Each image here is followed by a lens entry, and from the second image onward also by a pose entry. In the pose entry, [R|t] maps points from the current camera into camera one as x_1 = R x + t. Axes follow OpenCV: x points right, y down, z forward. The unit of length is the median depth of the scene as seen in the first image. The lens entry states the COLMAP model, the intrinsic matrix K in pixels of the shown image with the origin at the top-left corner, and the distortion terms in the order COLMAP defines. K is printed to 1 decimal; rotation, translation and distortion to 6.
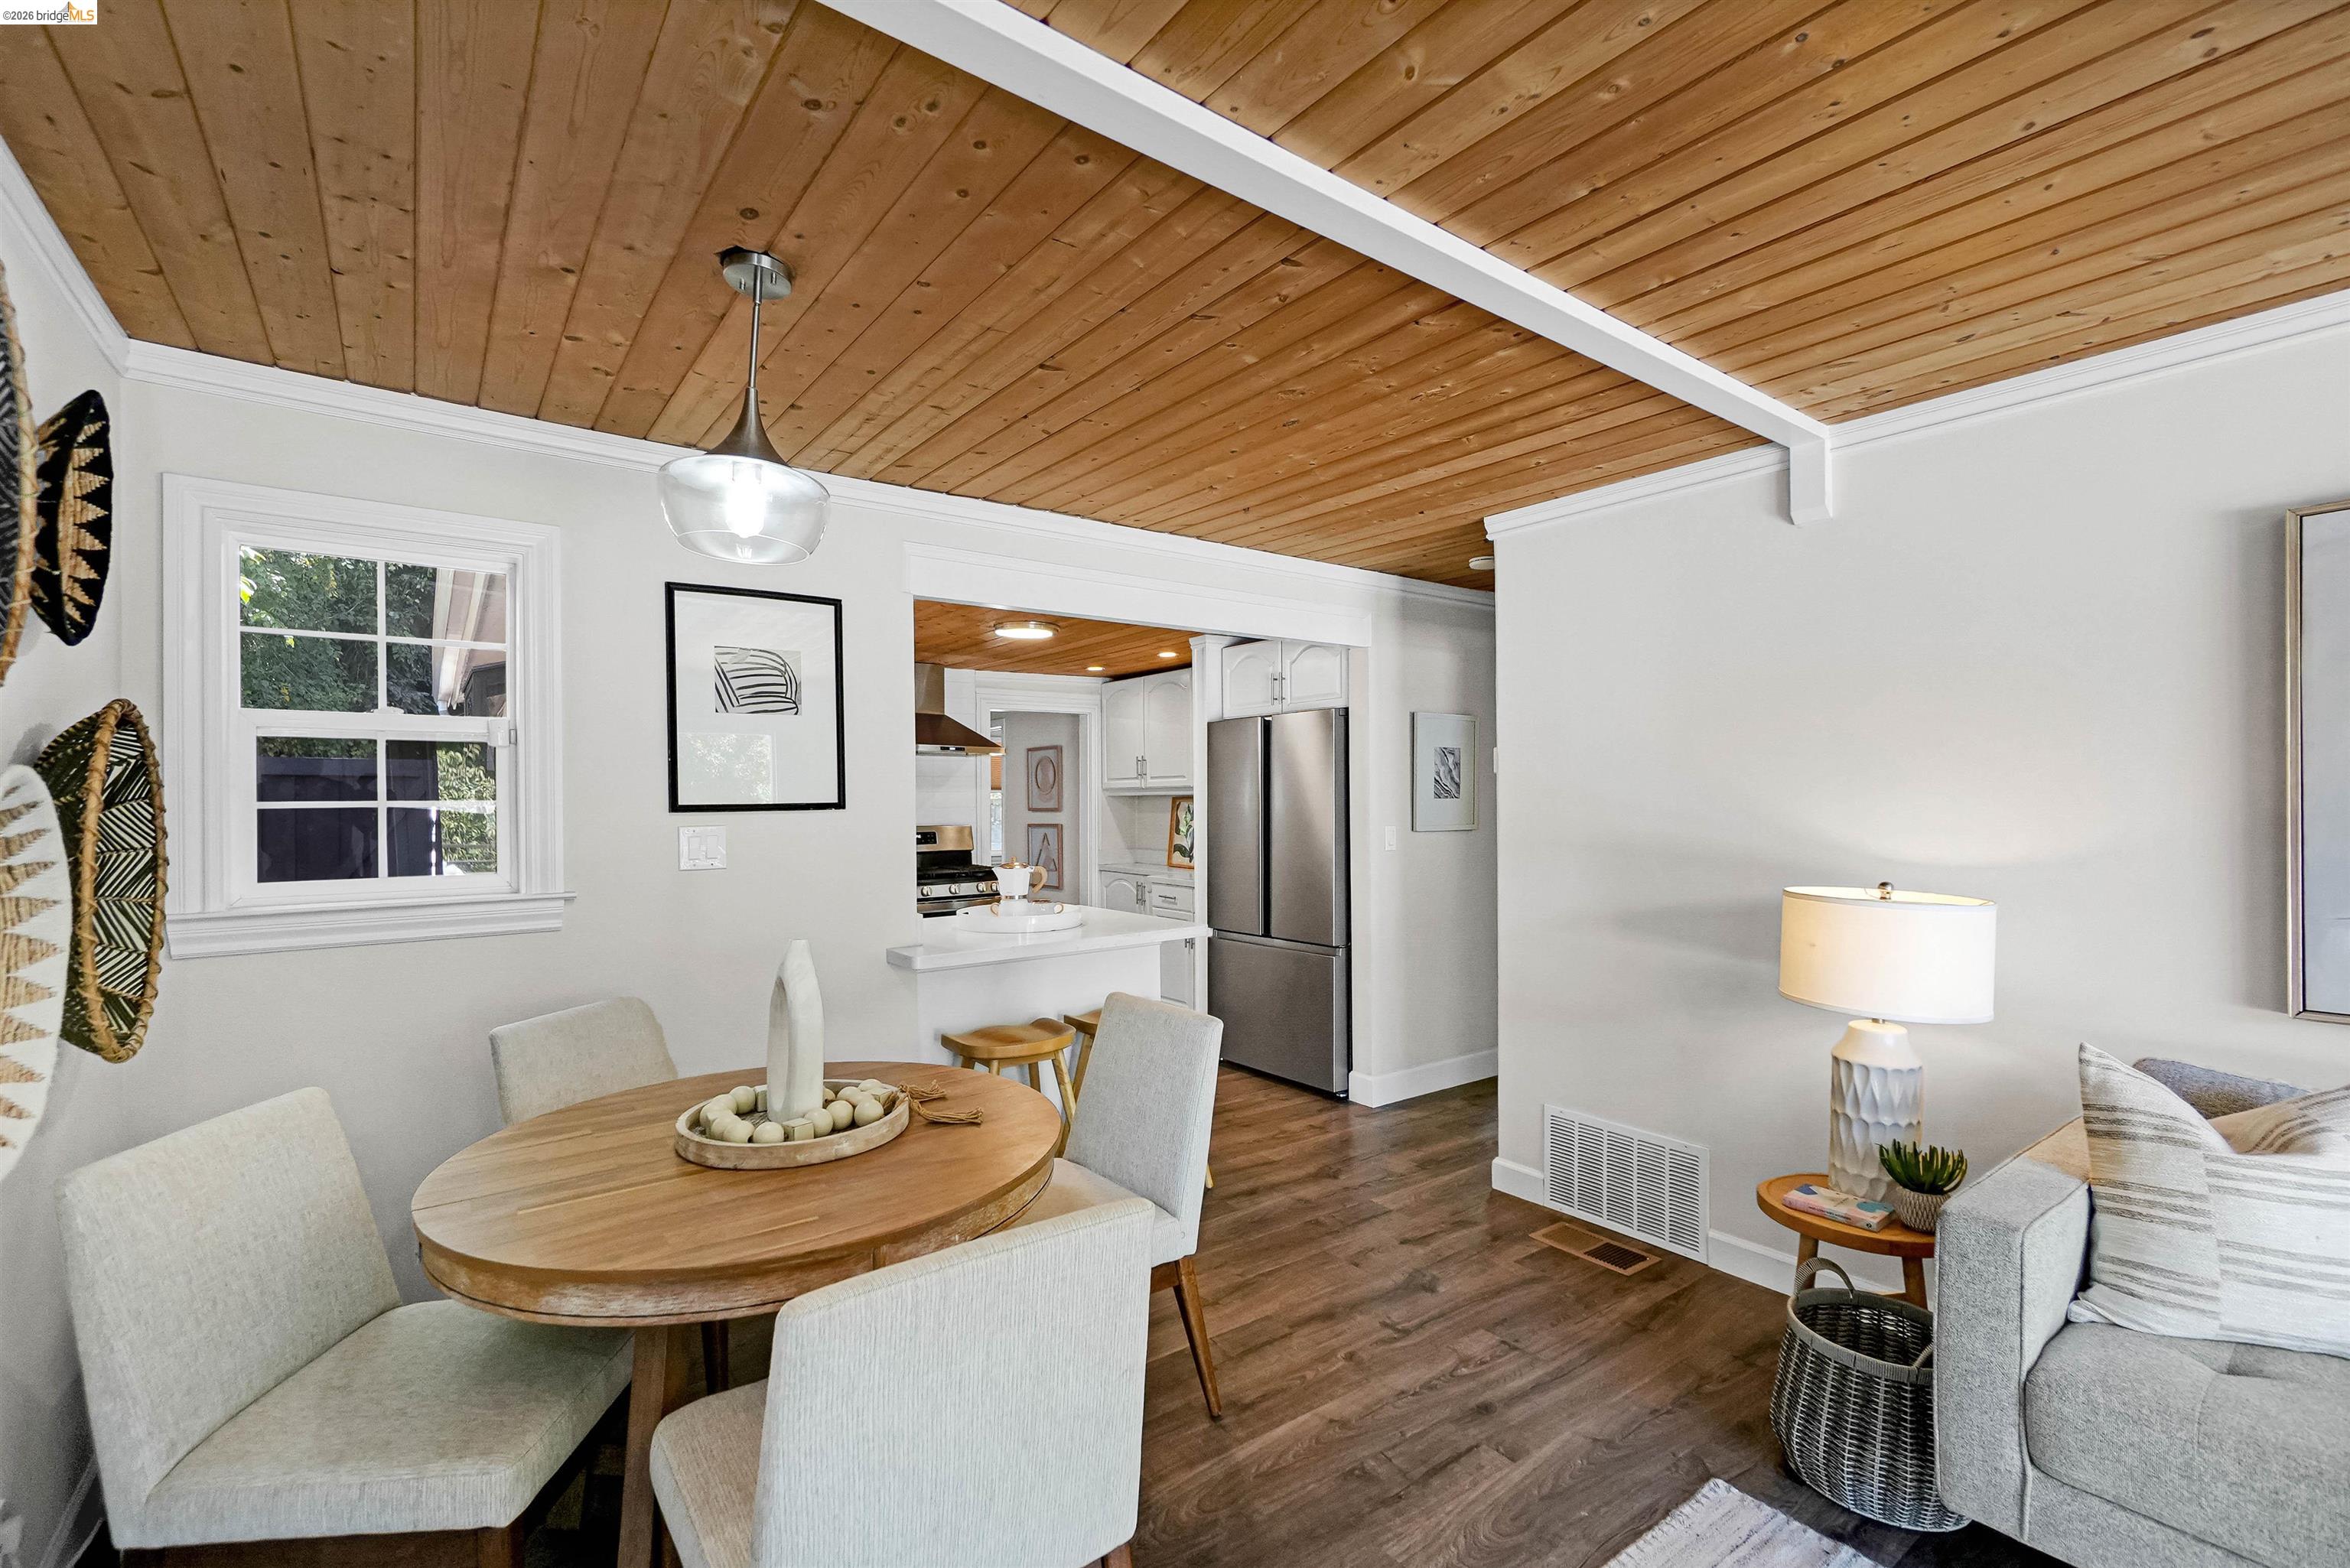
lens RADIAL K [[1048.1, 0, 1179.5], [0, 1048.1, 797.5], [0, 0, 1]] dist [0.000793, 0.017228]
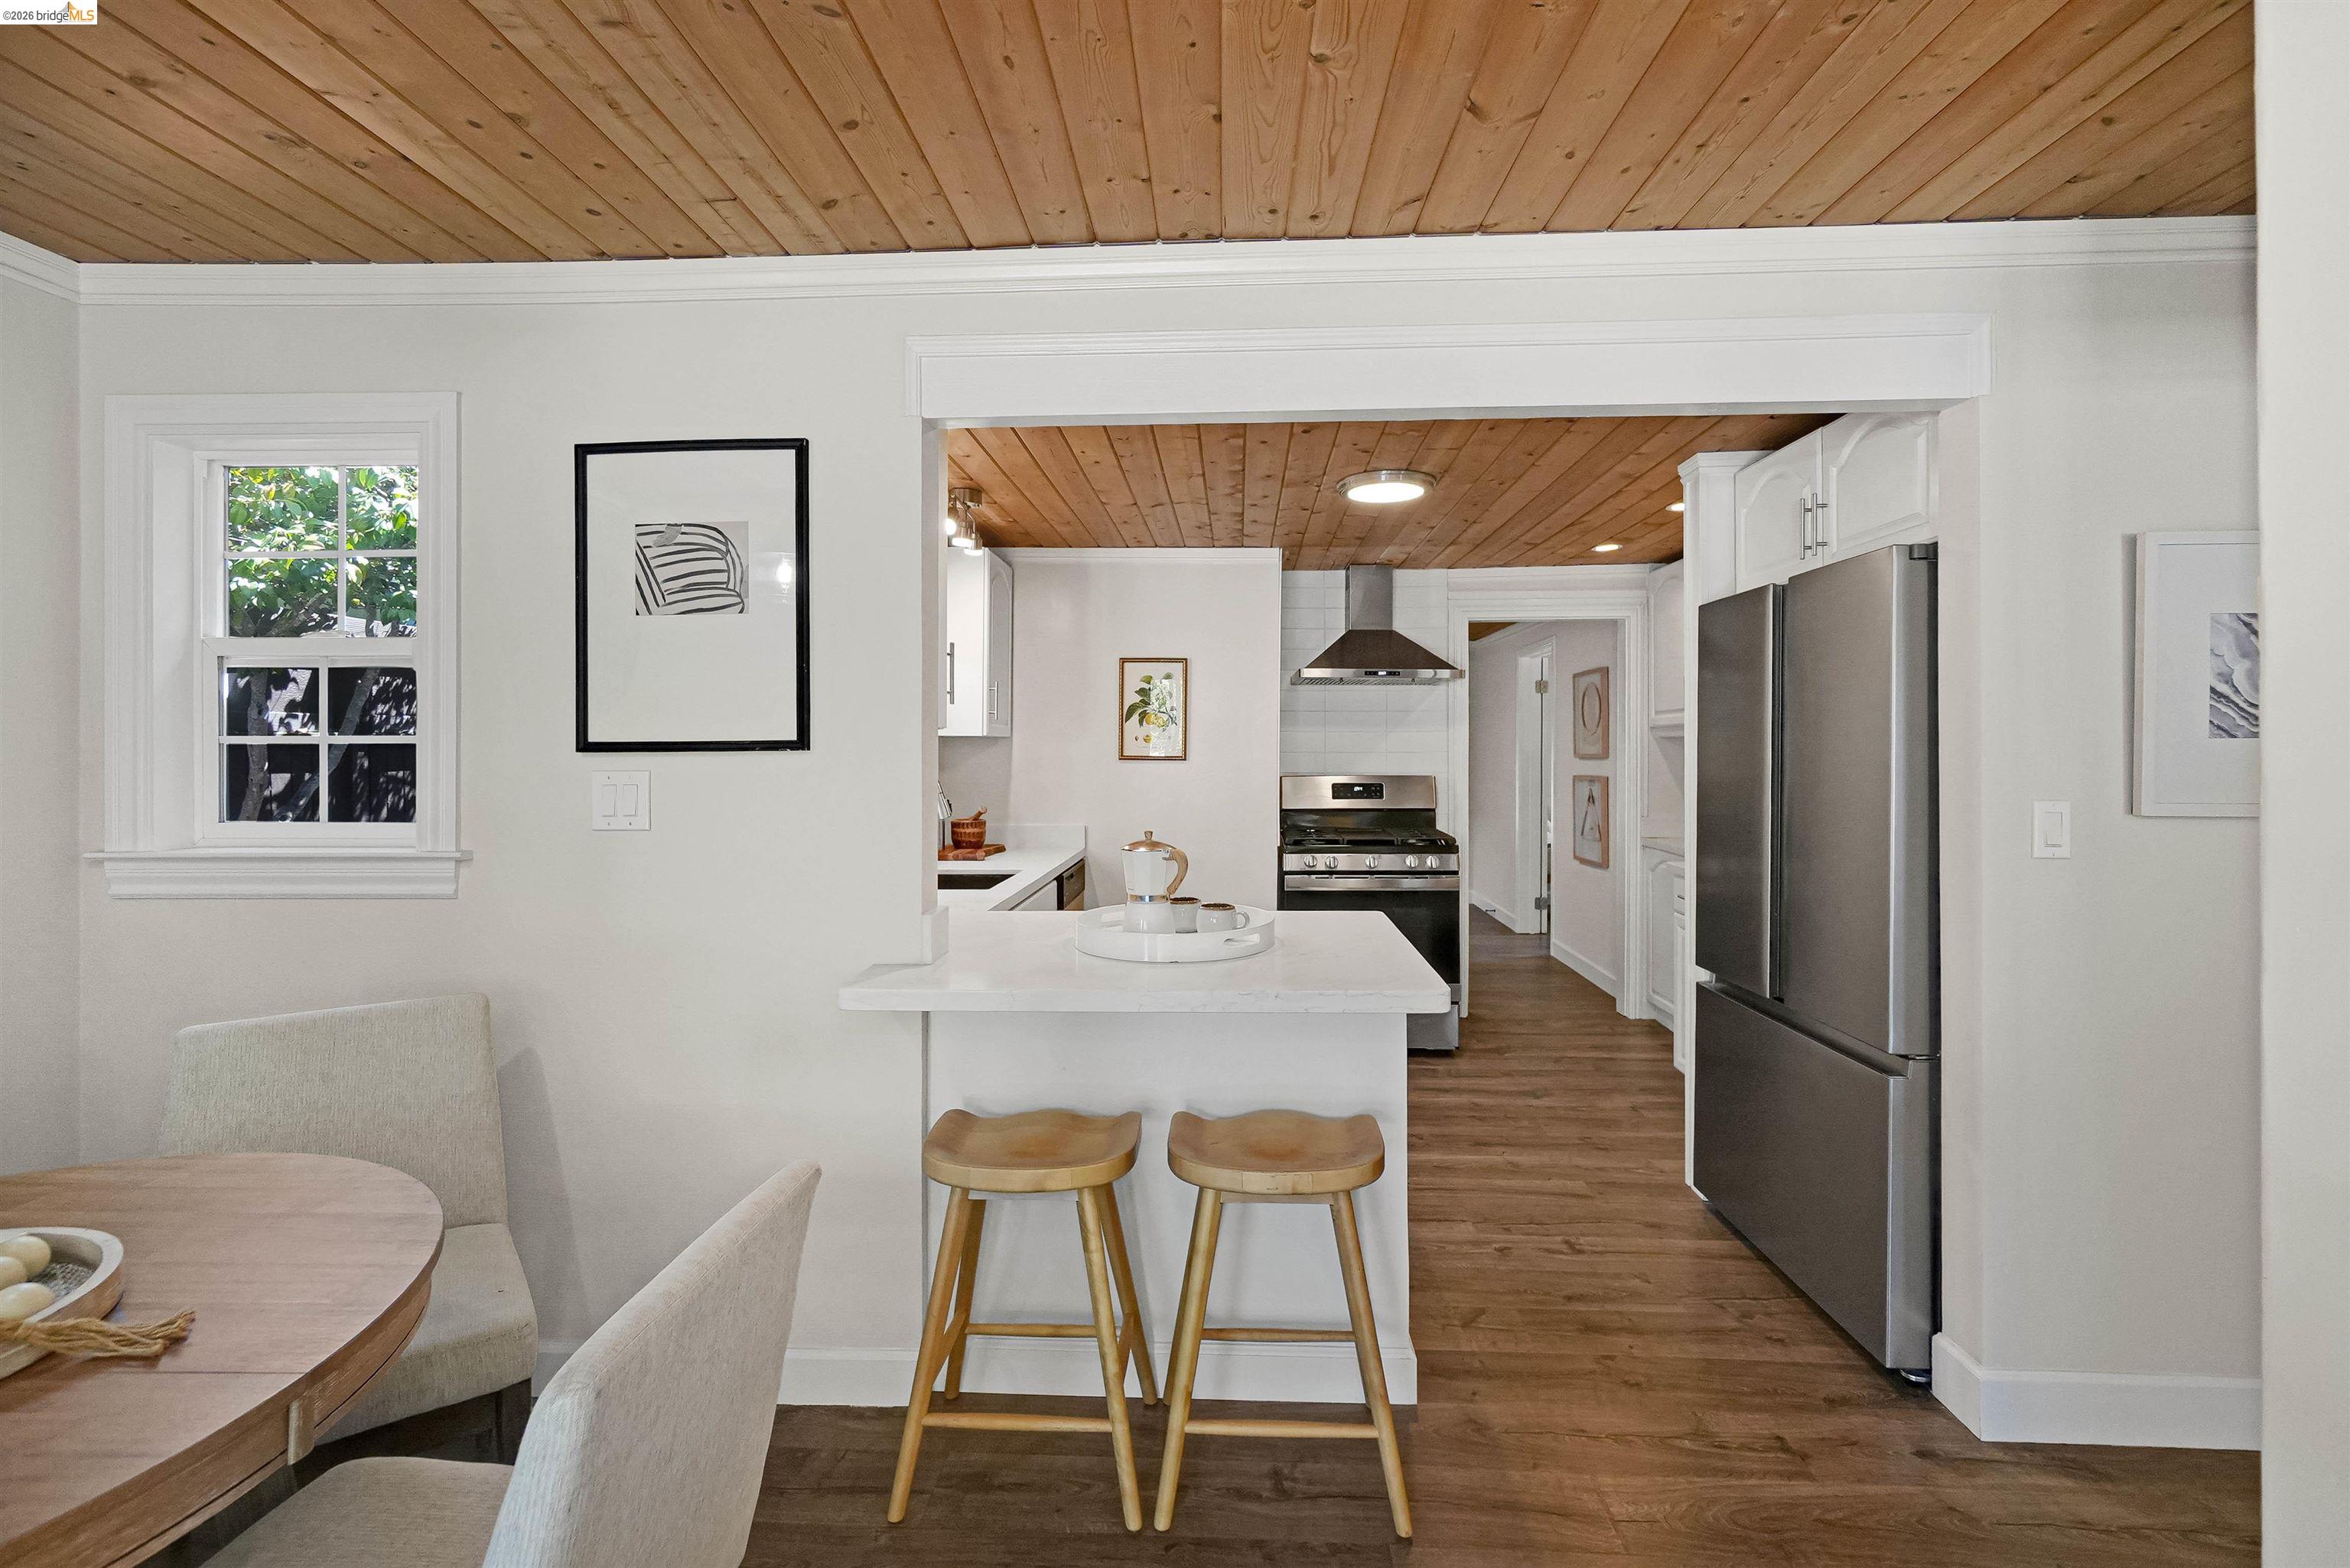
lens RADIAL K [[1053.9, 0, 1178.6], [0, 1053.9, 742.3], [0, 0, 1]] dist [-0.001379, 0.000174]
pose [[0.769497, 0.004293, -0.638636, 0.295004], [-0.004289, 0.999990, 0.001553, 0.004032], [0.638636, 0.001544, 0.769507, 0.634494]]
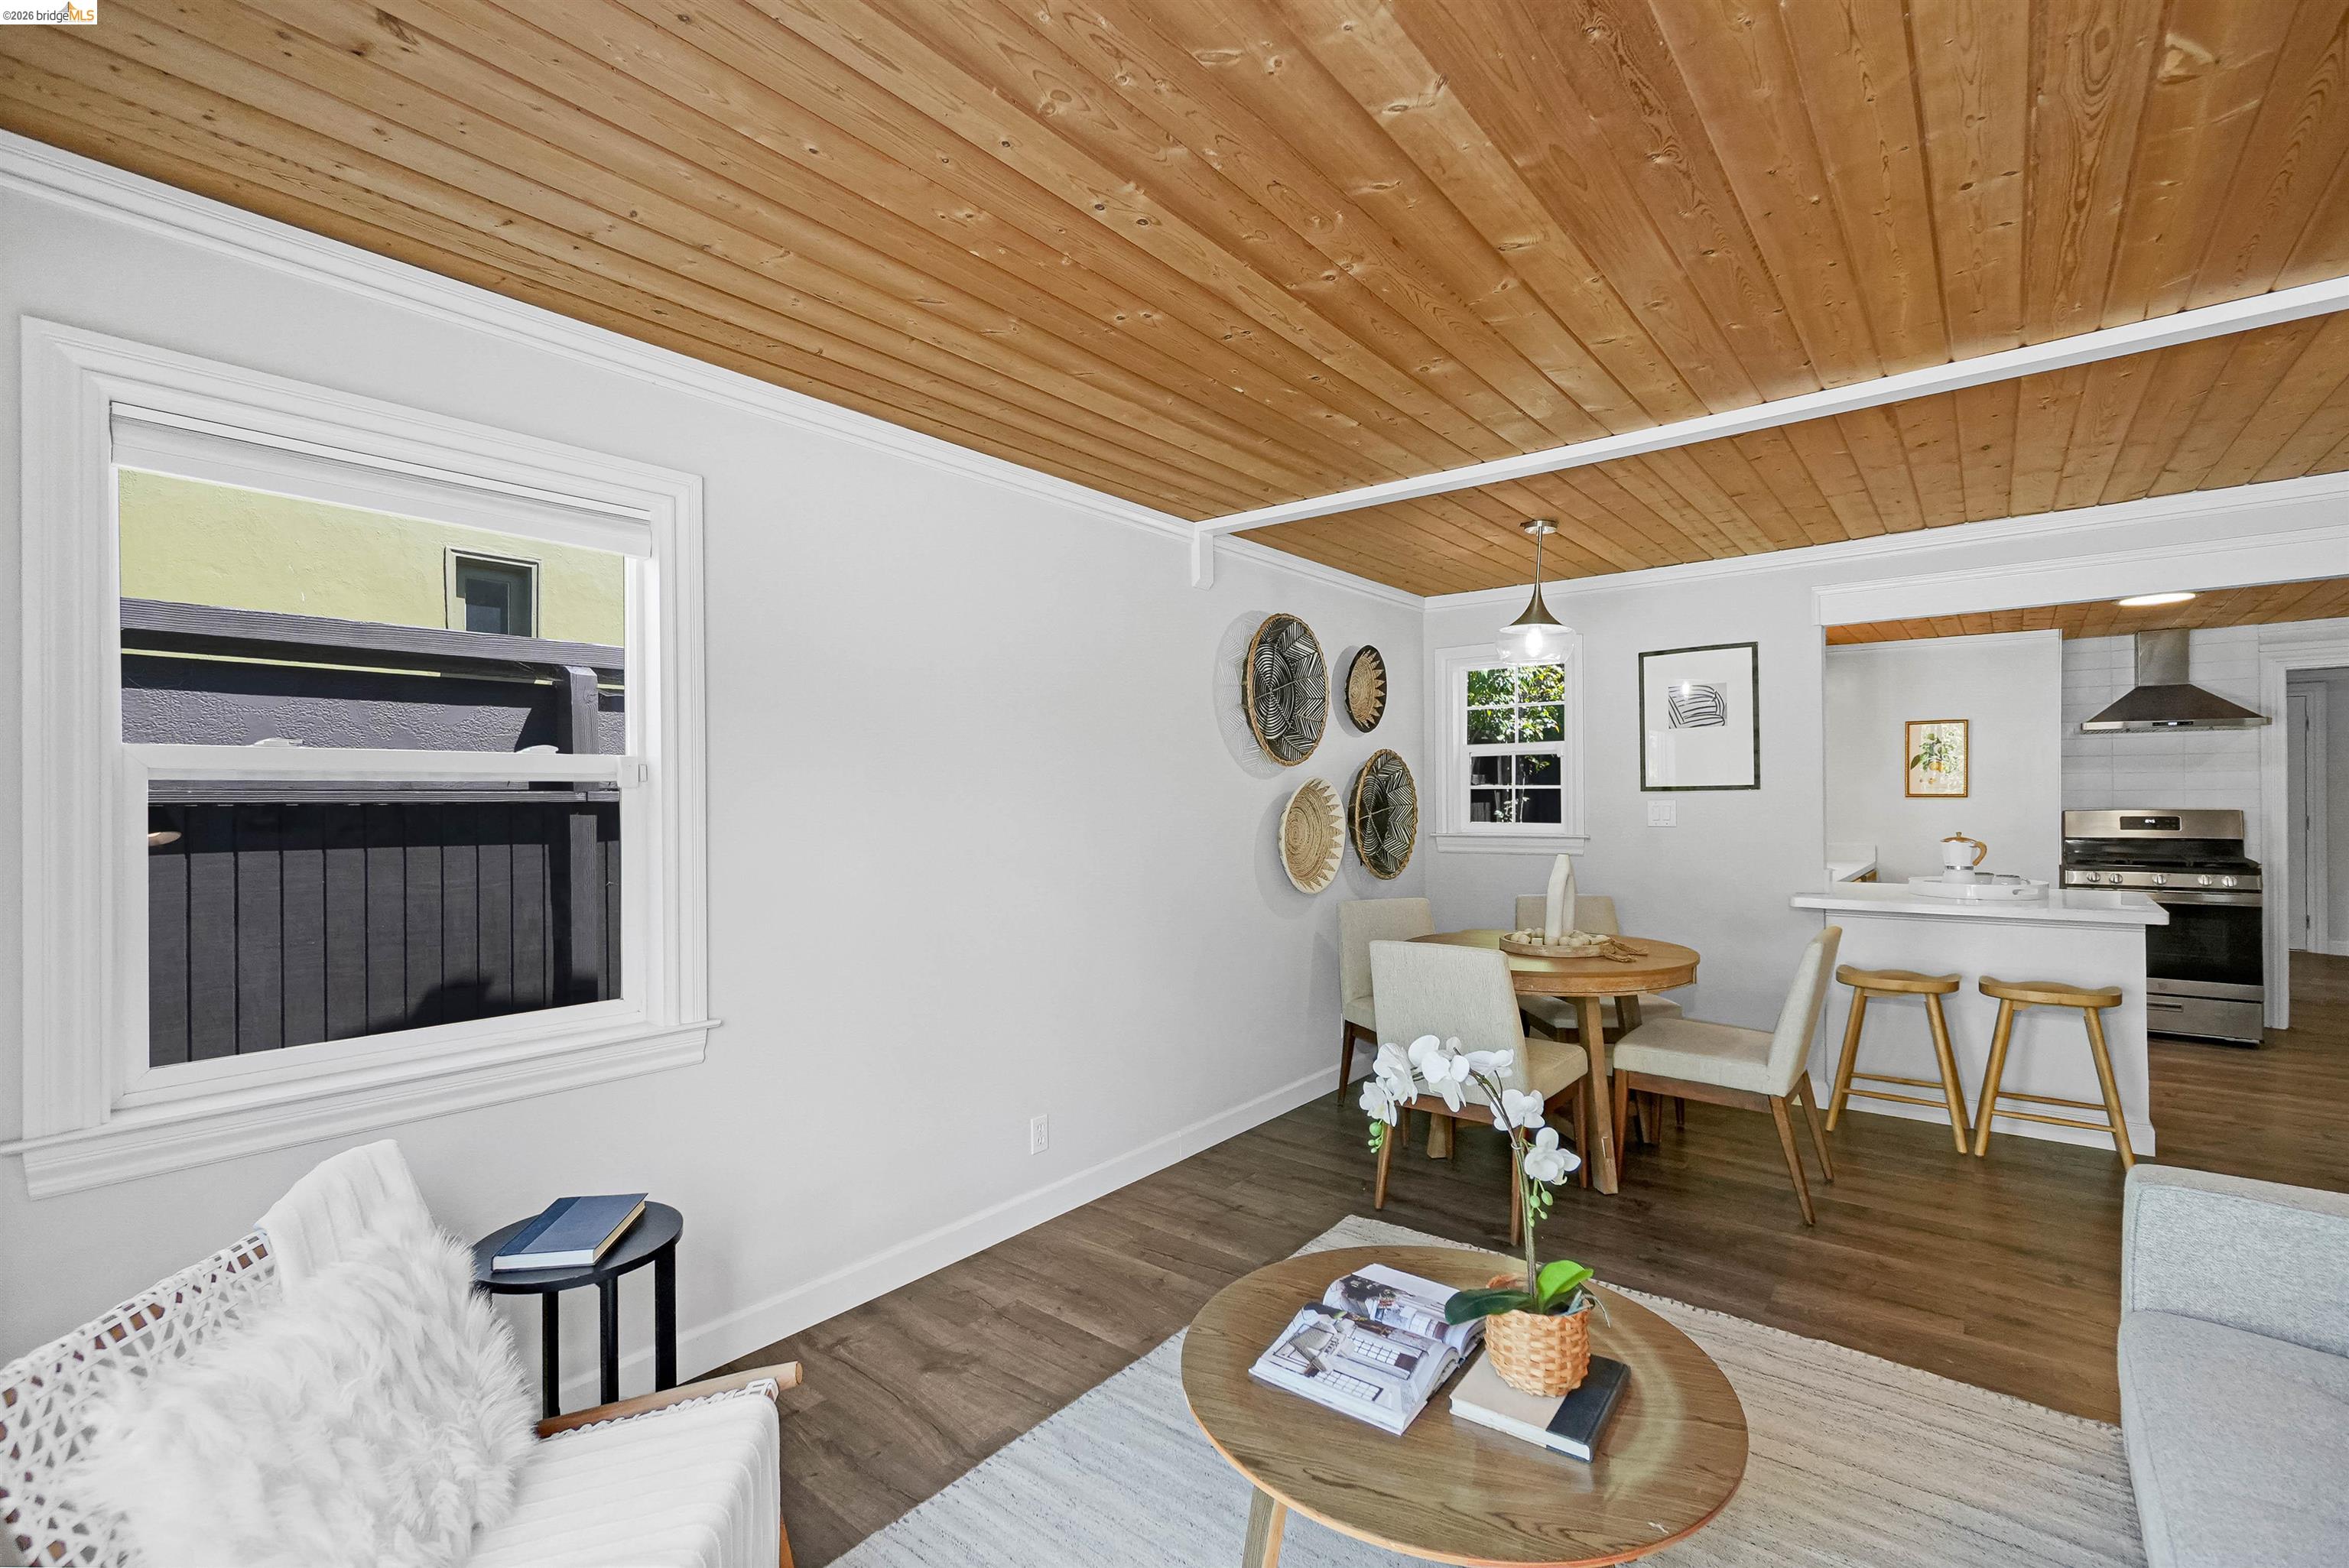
lens RADIAL K [[1025.5, 0, 1183.1], [0, 1025.5, 794.3], [0, 0, 1]] dist [-0.014307, 0.007005]
pose [[0.248695, 0.004007, -0.968574, 0.824662], [0.008205, 0.999947, 0.006243, 0.002816], [0.968547, -0.009500, 0.248649, -0.096595]]
